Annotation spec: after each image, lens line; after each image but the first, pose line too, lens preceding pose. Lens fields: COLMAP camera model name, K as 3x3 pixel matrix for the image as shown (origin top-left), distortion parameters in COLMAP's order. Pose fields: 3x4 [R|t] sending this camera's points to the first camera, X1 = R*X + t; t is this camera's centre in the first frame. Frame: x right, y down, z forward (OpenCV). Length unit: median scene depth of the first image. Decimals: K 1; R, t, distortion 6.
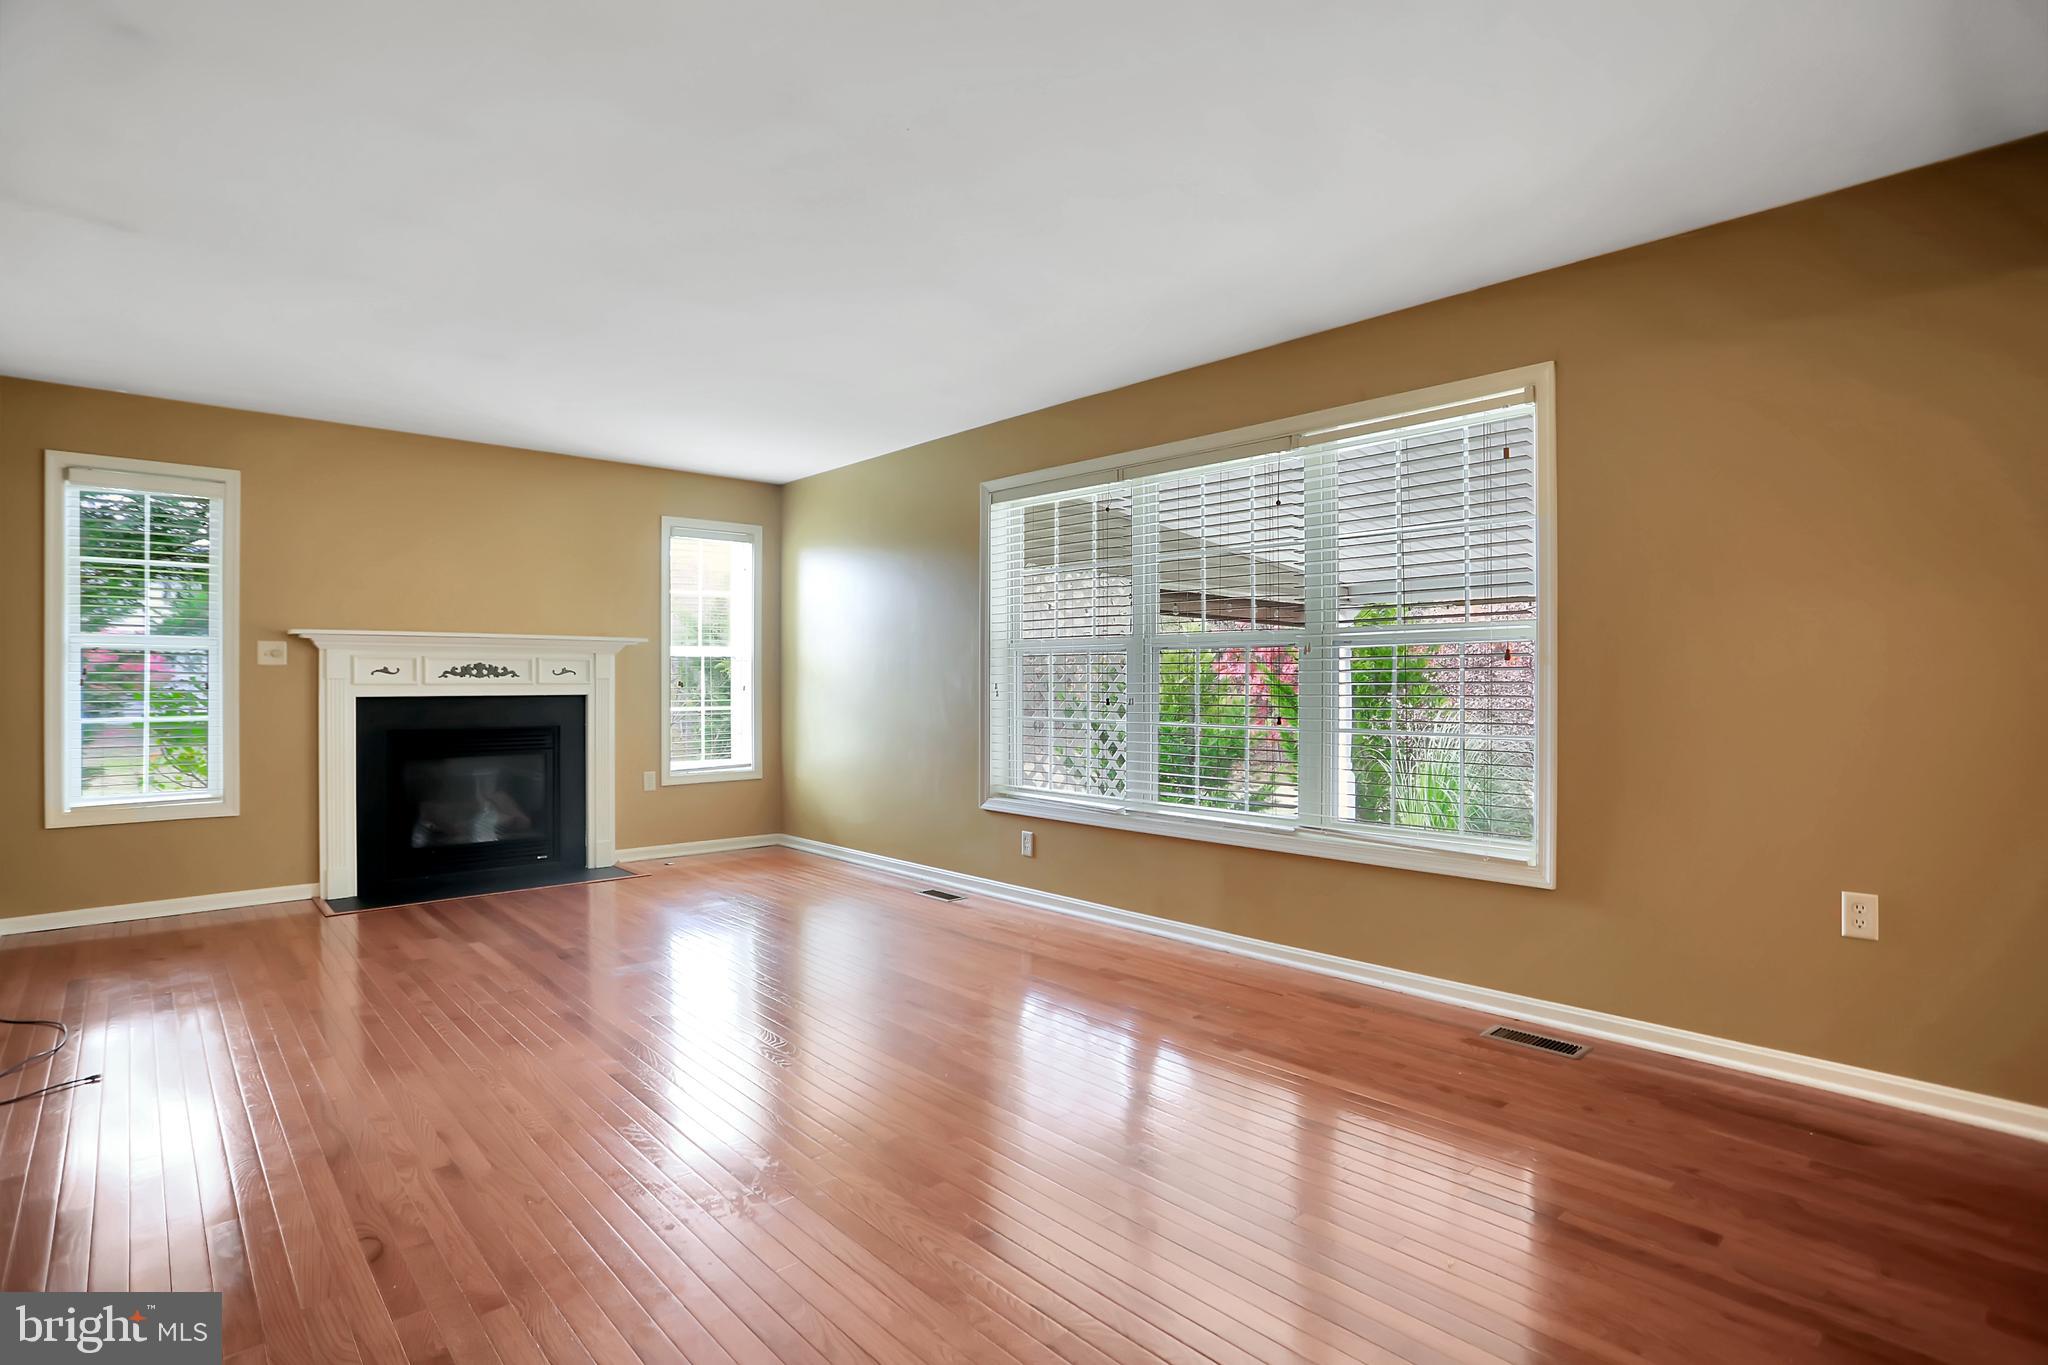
lens RADIAL K [[1008.1, 0, 1017.3], [0, 1008.1, 677.6], [0, 0, 1]] dist [-0.064292, 0.018850]
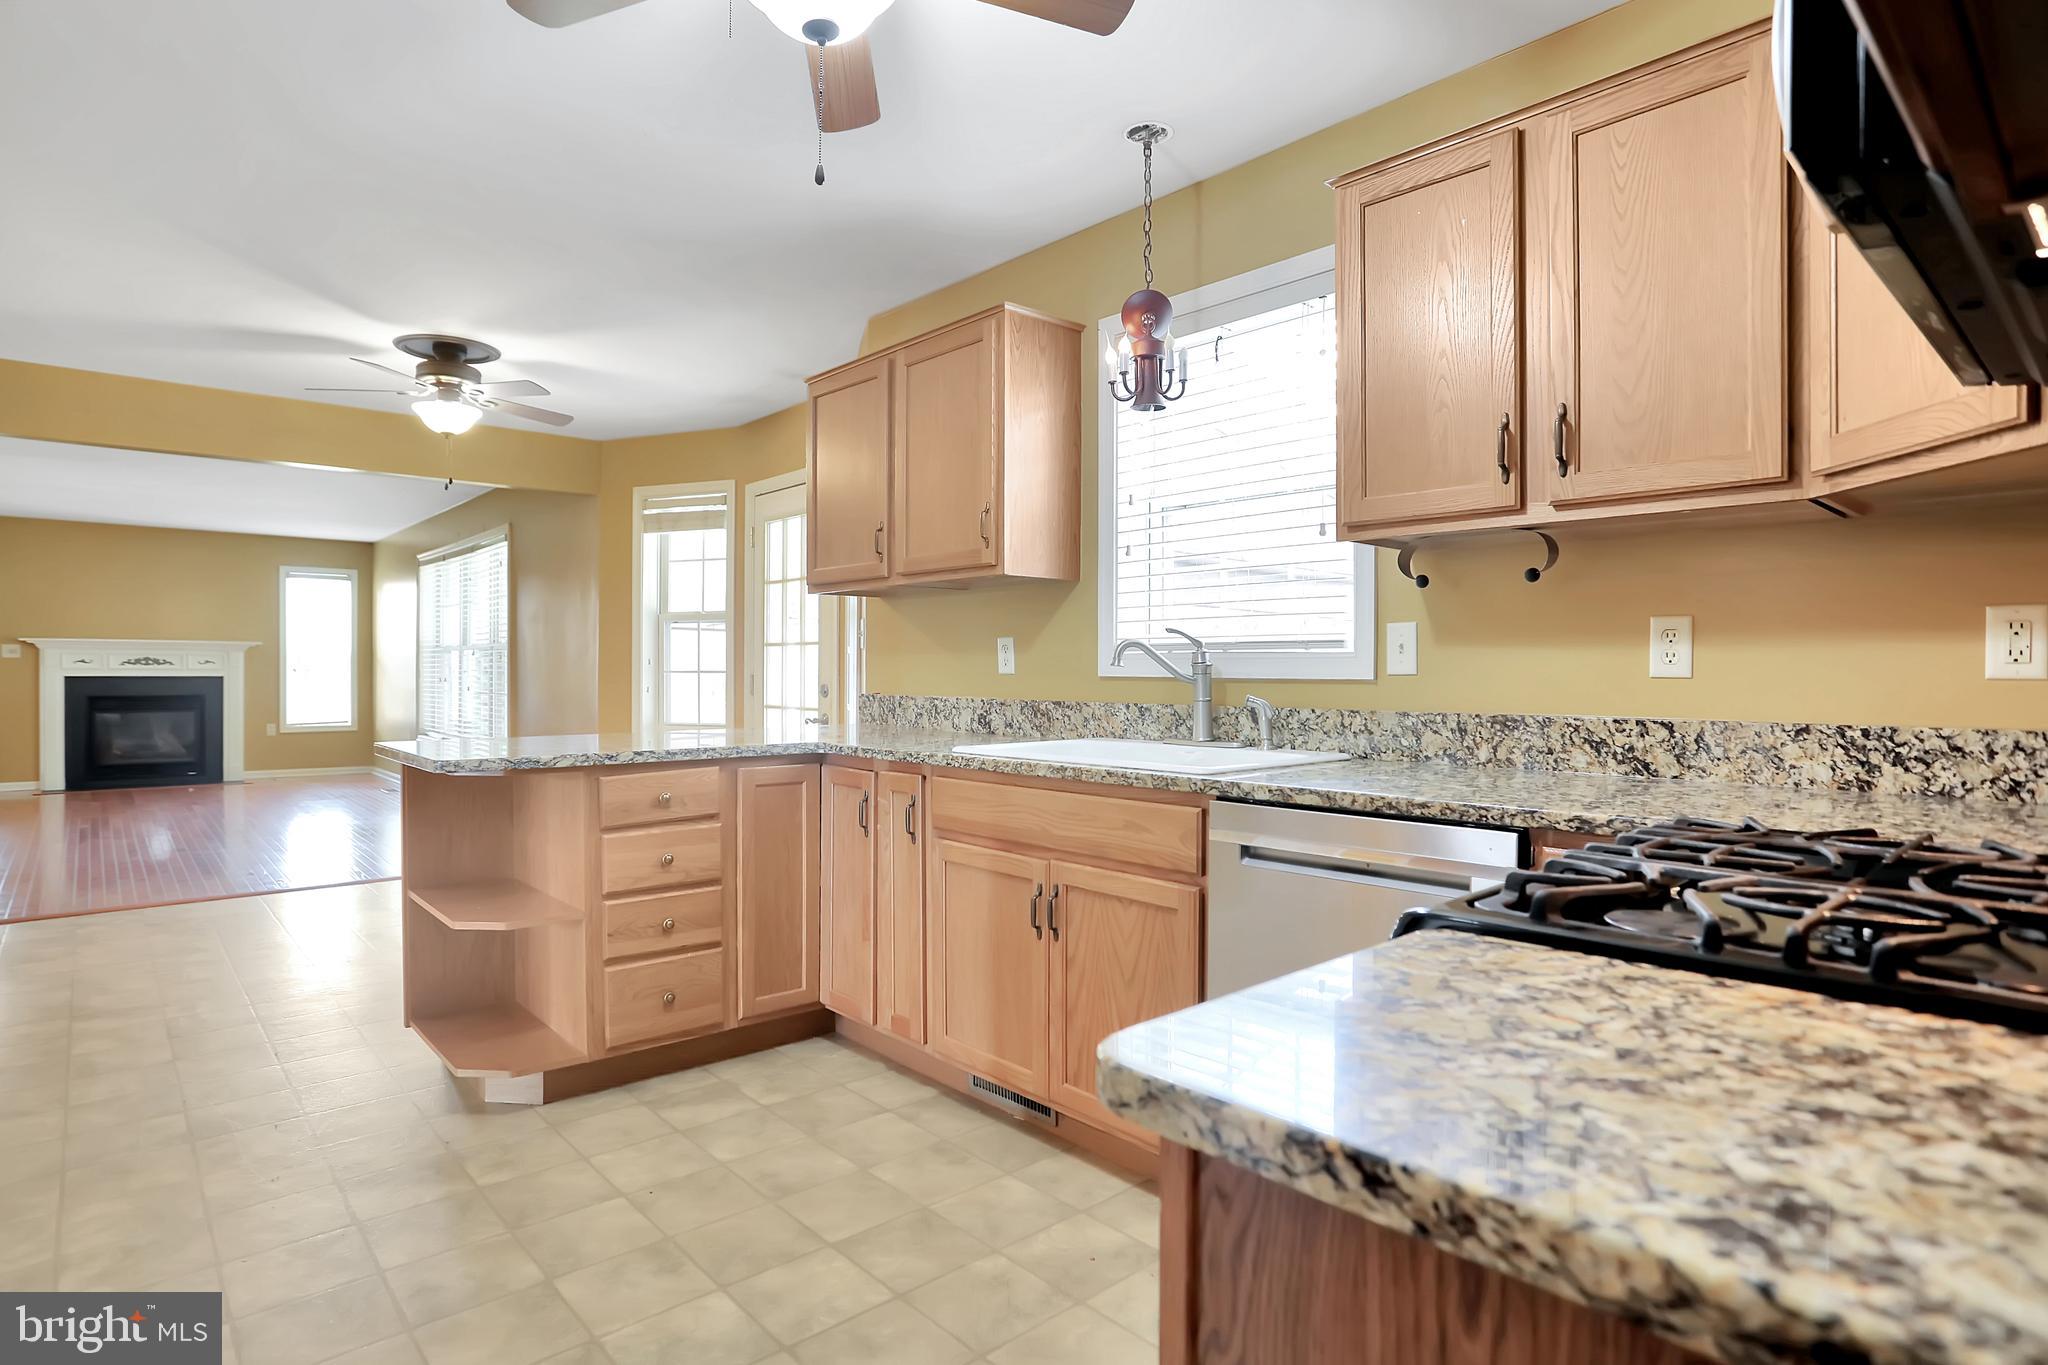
lens RADIAL K [[1065.4, 0, 1022.6], [0, 1065.4, 676.4], [0, 0, 1]] dist [-0.059454, 0.022649]
pose [[0.999886, 0.004811, -0.014342, 0.978715], [-0.004686, 0.999950, 0.008780, -0.003942], [0.014383, -0.008711, 0.999859, -0.747253]]
